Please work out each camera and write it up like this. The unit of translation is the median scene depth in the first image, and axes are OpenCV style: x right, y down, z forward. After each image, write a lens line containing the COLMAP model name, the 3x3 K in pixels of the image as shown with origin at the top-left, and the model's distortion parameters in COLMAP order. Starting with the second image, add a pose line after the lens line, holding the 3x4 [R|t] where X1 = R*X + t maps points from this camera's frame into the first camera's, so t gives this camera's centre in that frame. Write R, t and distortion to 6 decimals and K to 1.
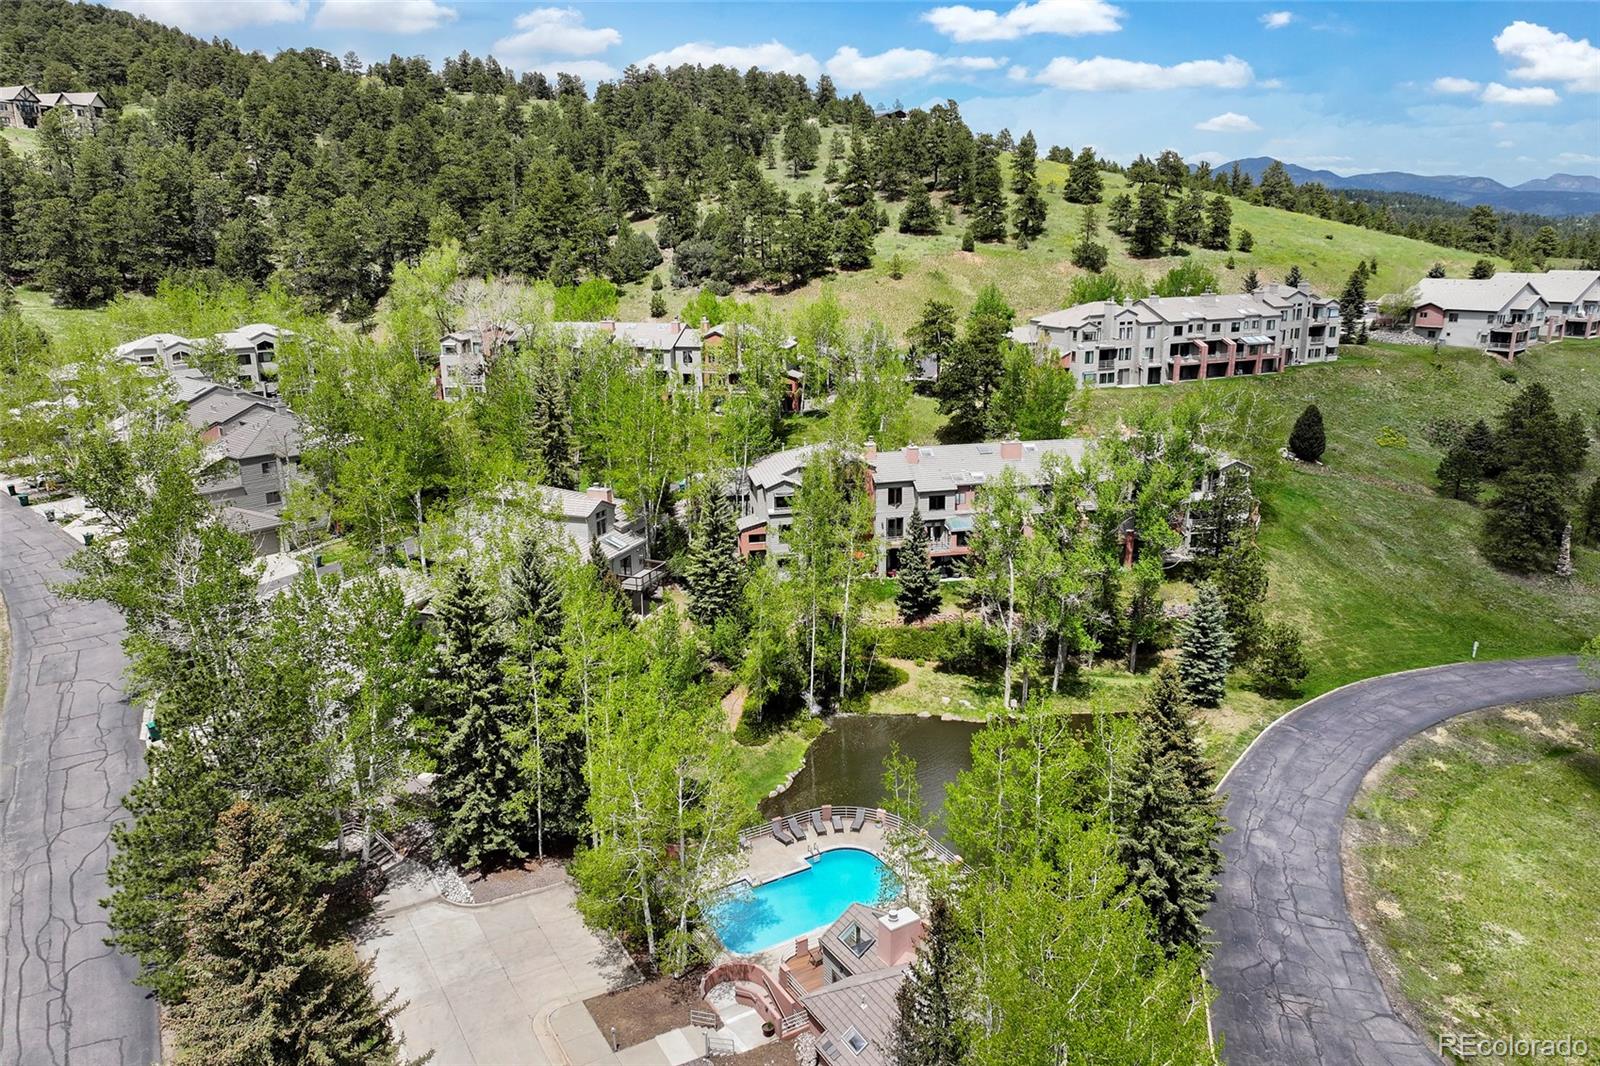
lens RADIAL K [[1221.3, 0, 800.0], [0, 1221.3, 533.0], [0, 0, 1]] dist [0.002073, -0.000490]
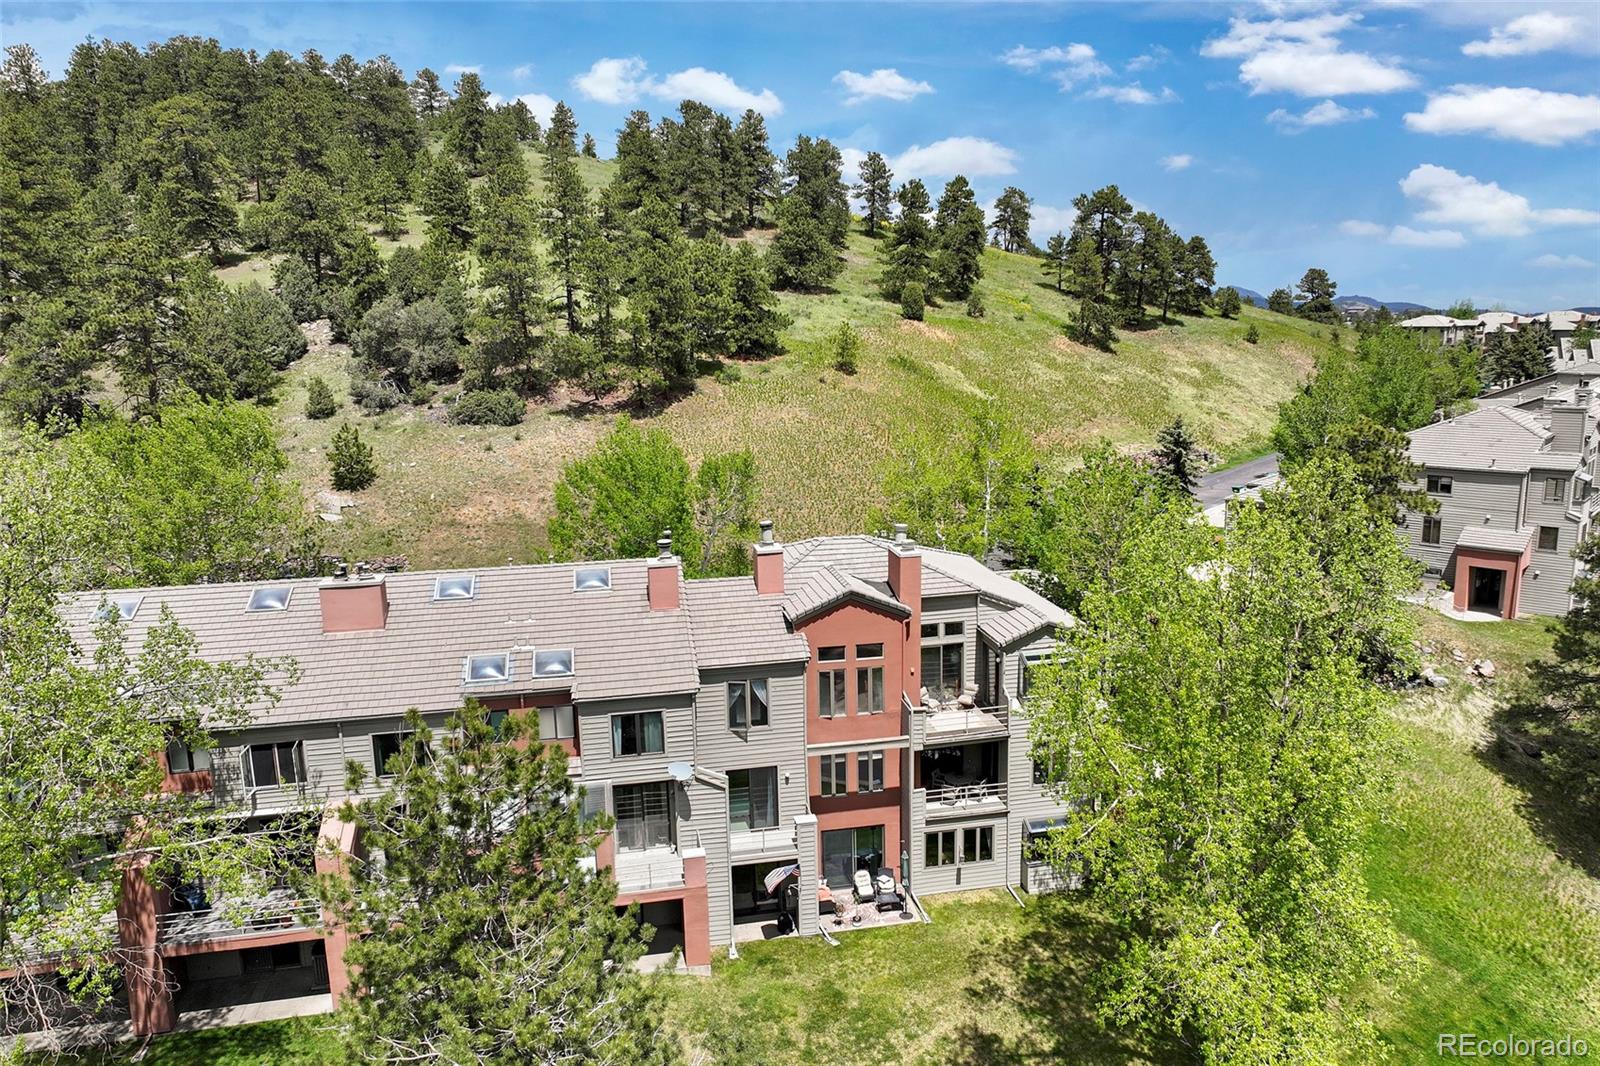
lens RADIAL K [[1097.6, 0, 800.0], [0, 1097.6, 533.0], [0, 0, 1]] dist [0.000831, 0.003139]
pose [[0.903216, -0.090226, 0.419595, -0.130067], [0.115942, 0.992599, -0.036135, -0.127896], [-0.413229, 0.081286, 0.906992, 0.600711]]
